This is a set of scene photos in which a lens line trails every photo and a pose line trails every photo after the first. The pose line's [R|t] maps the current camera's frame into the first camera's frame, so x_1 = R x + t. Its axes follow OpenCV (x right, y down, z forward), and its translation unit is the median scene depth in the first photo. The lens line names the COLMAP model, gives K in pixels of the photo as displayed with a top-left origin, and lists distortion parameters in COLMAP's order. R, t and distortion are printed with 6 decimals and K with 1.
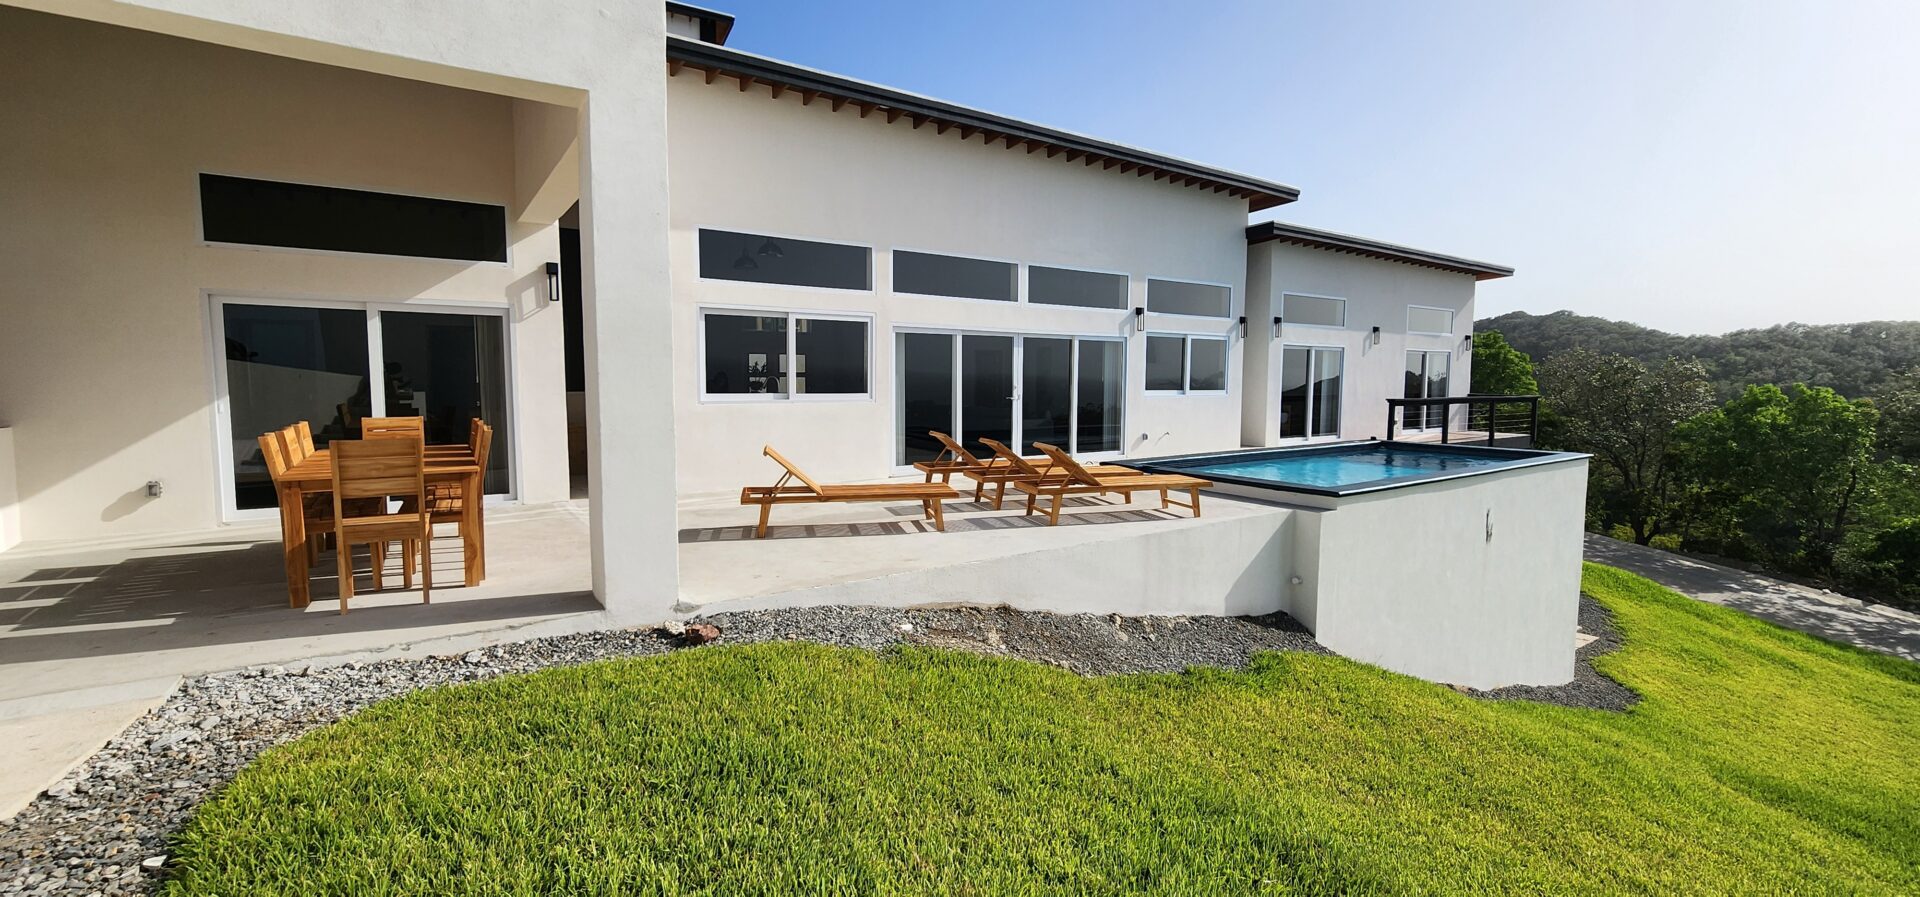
lens RADIAL K [[792.2, 0, 960.0], [0, 792.2, 448.5], [0, 0, 1]] dist [-0.009233, 0.004038]
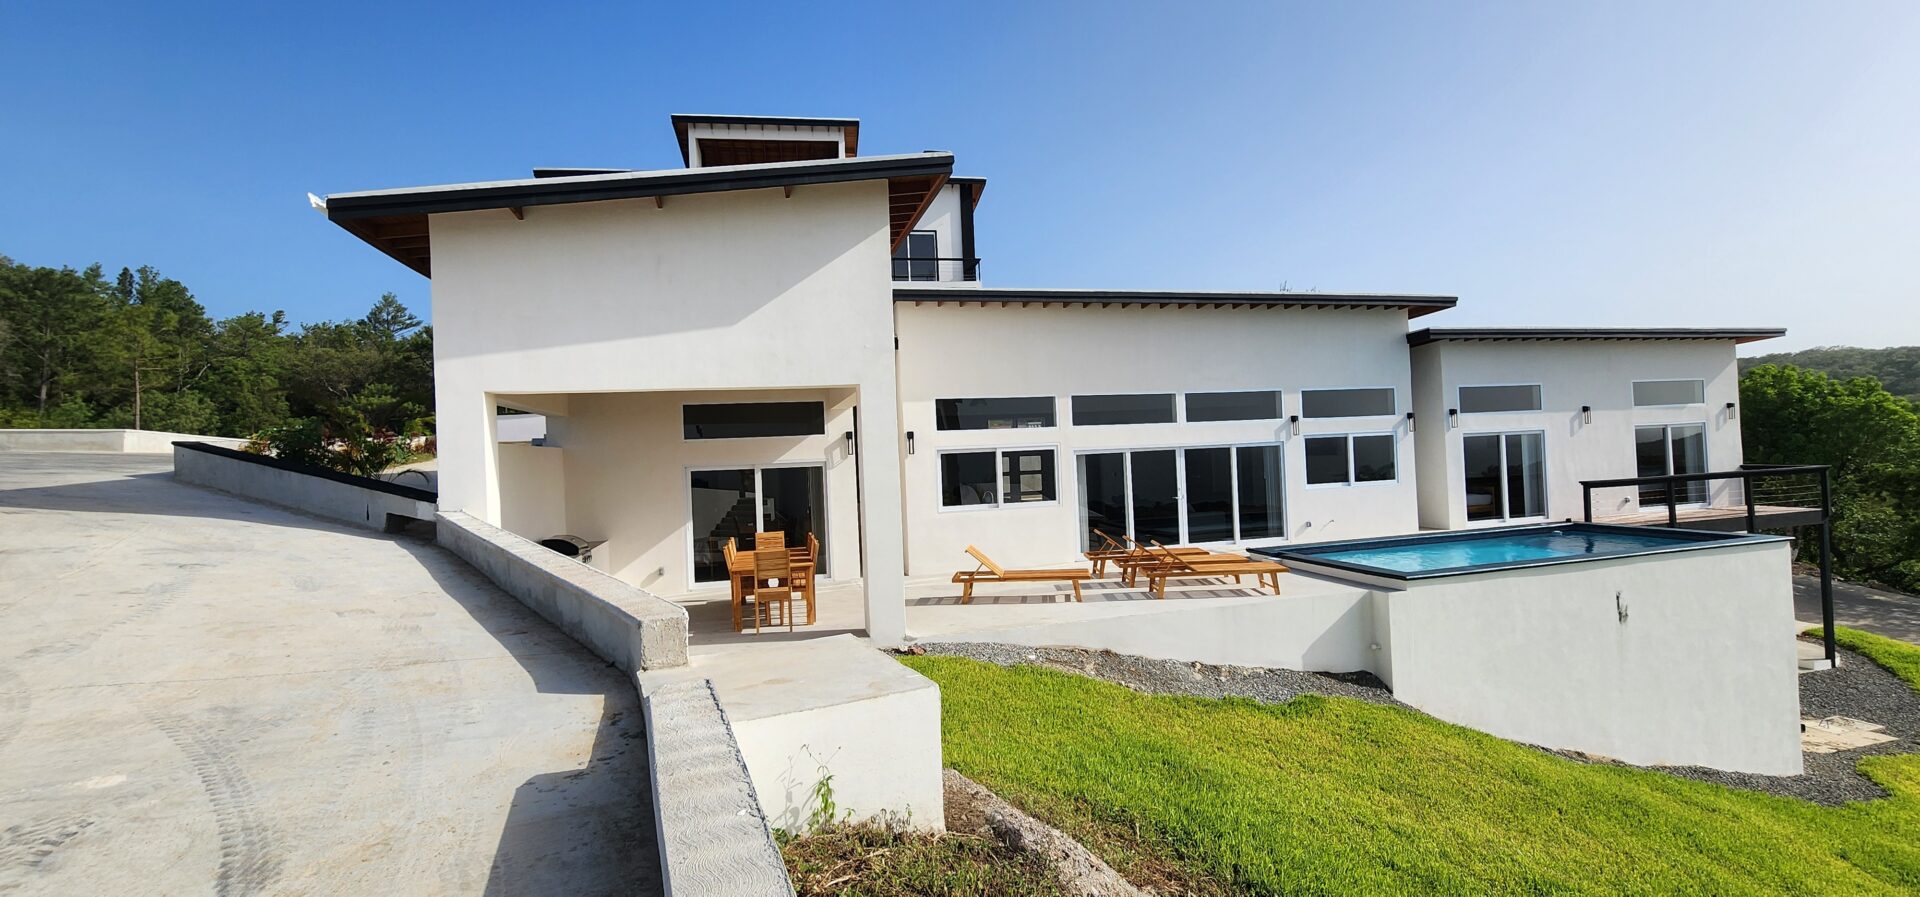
lens RADIAL K [[792.2, 0, 960.0], [0, 792.2, 448.5], [0, 0, 1]] dist [-0.009233, 0.004038]
pose [[0.939544, -0.047455, -0.339125, 0.248891], [0.016563, 0.995490, -0.093414, -0.042502], [0.342029, 0.082149, 0.936092, -0.445798]]
